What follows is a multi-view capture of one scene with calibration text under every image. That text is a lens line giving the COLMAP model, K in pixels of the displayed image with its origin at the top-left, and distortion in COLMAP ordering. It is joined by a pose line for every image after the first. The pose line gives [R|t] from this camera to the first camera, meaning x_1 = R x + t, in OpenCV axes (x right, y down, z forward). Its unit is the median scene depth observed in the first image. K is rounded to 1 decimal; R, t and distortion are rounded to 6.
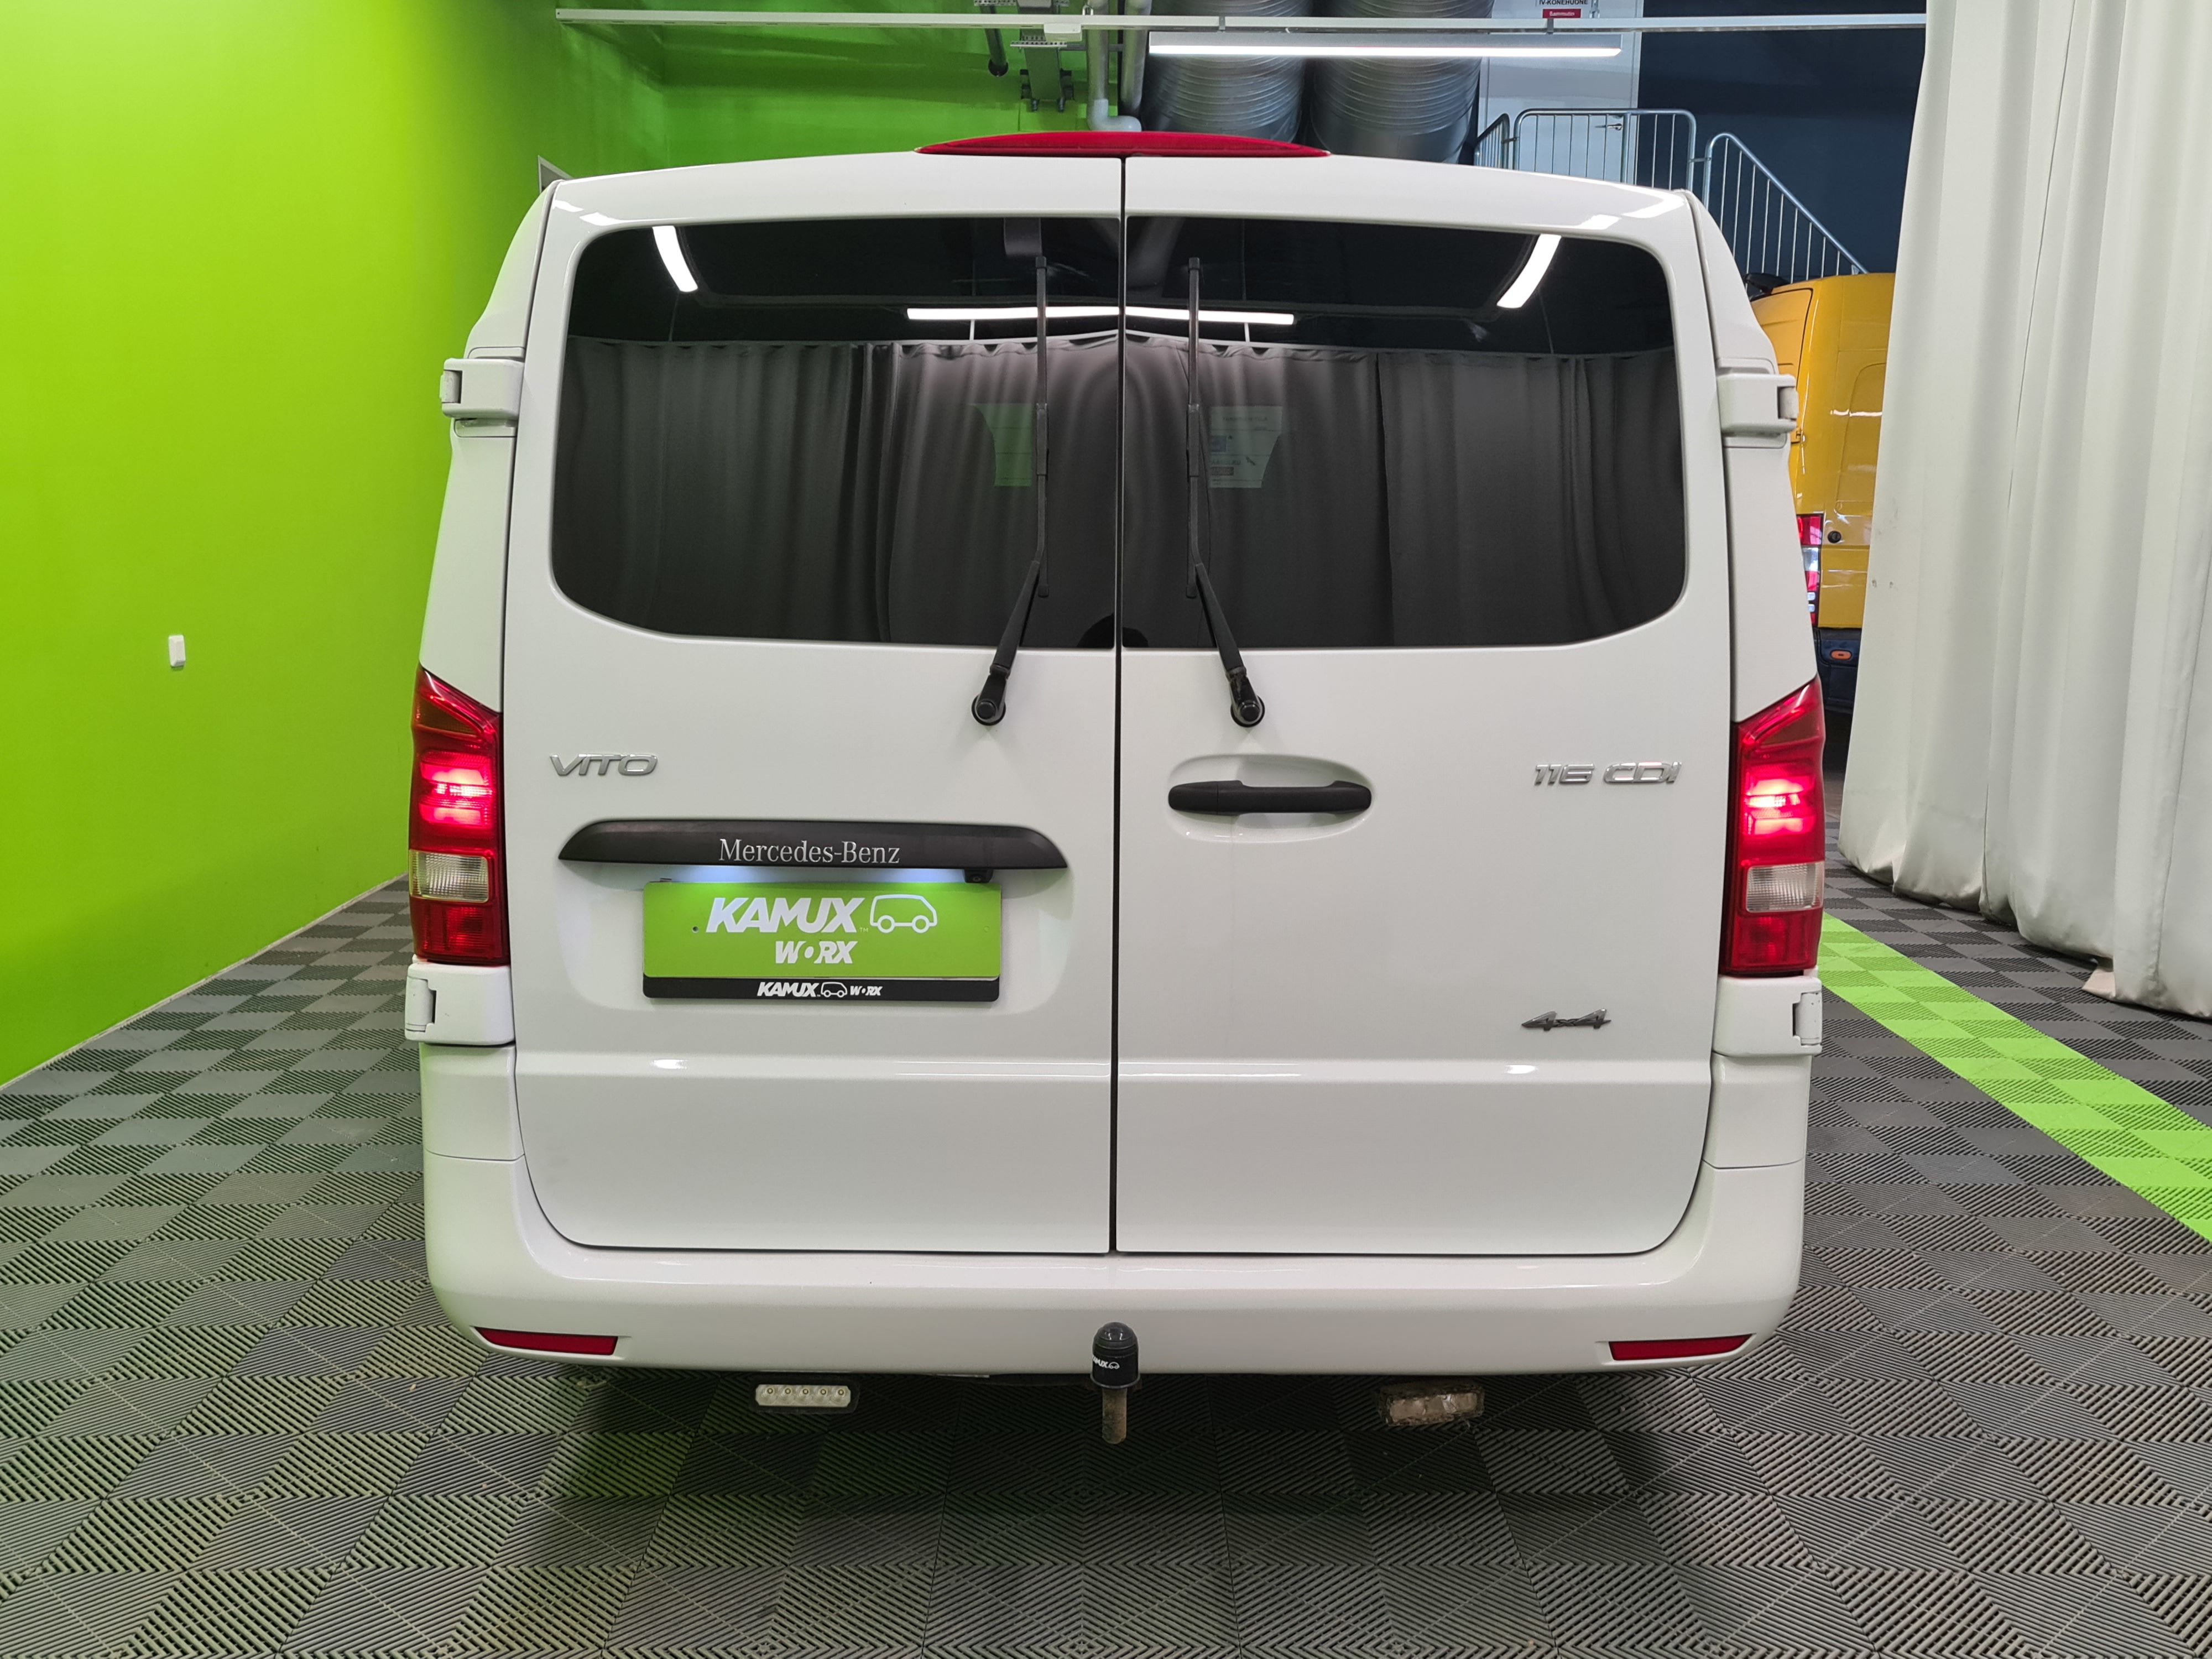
lens RADIAL K [[1738.5, 0, 1106.0], [0, 1738.5, 829.5], [0, 0, 1]] dist [0.042761, -0.010418]
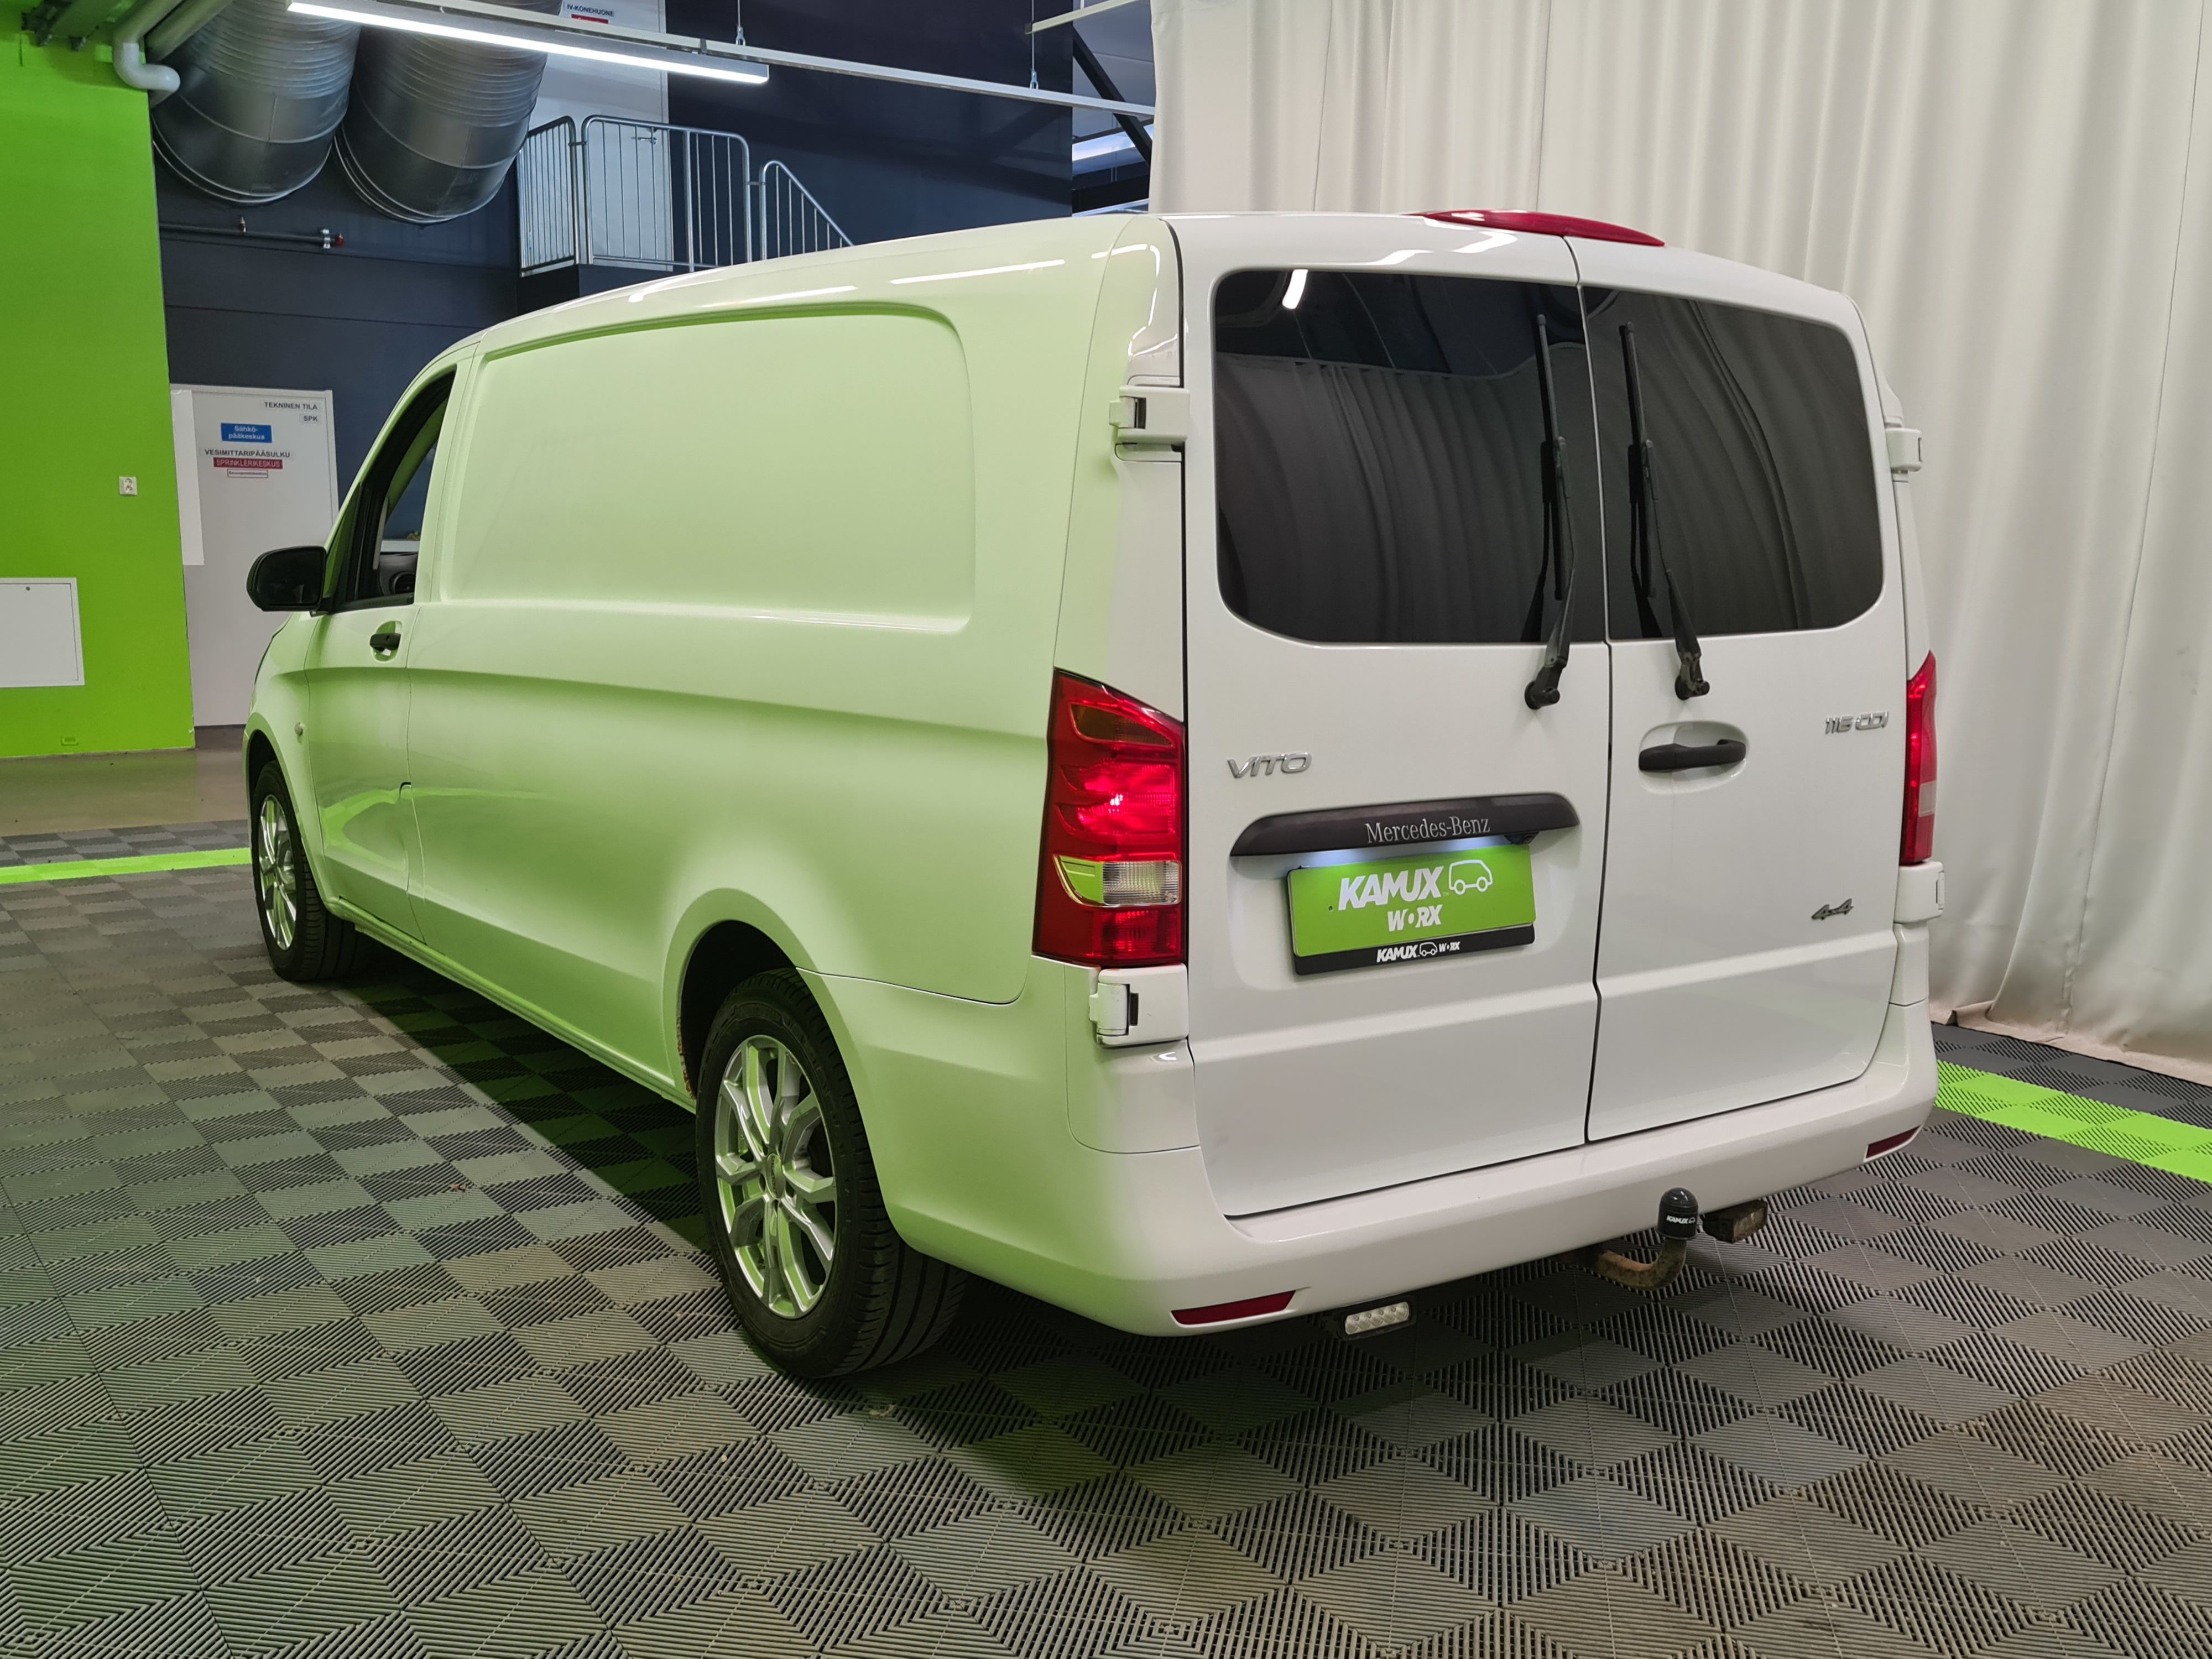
lens RADIAL K [[1738.5, 0, 1106.0], [0, 1738.5, 829.5], [0, 0, 1]] dist [0.042761, -0.010418]
pose [[0.870447, -0.086004, 0.484691, -0.887001], [0.088169, 0.995936, 0.018379, -0.025504], [-0.484302, 0.026737, 0.874492, 0.103196]]
